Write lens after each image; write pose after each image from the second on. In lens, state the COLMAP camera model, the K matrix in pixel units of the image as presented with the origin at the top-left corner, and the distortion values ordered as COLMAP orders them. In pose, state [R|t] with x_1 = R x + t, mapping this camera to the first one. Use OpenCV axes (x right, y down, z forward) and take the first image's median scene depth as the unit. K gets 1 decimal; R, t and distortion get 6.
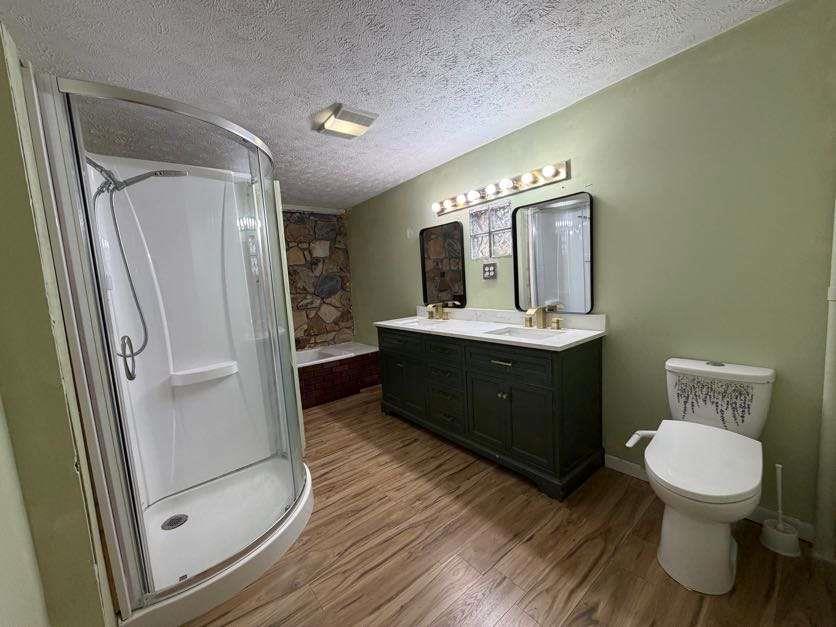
lens RADIAL K [[331.0, 0, 414.8], [0, 331.0, 314.0], [0, 0, 1]] dist [-0.000770, -0.000212]
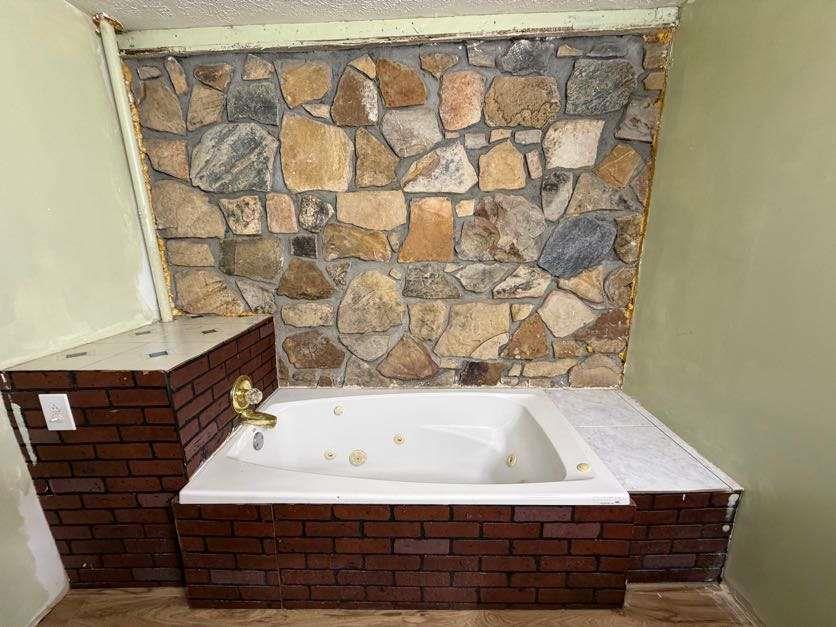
lens RADIAL K [[331.0, 0, 414.8], [0, 331.0, 314.0], [0, 0, 1]] dist [-0.000770, -0.000212]
pose [[0.768870, 0.192683, -0.609682, -0.163128], [-0.092173, 0.976955, 0.192517, -0.067907], [0.632726, -0.091824, 0.768912, 0.600886]]
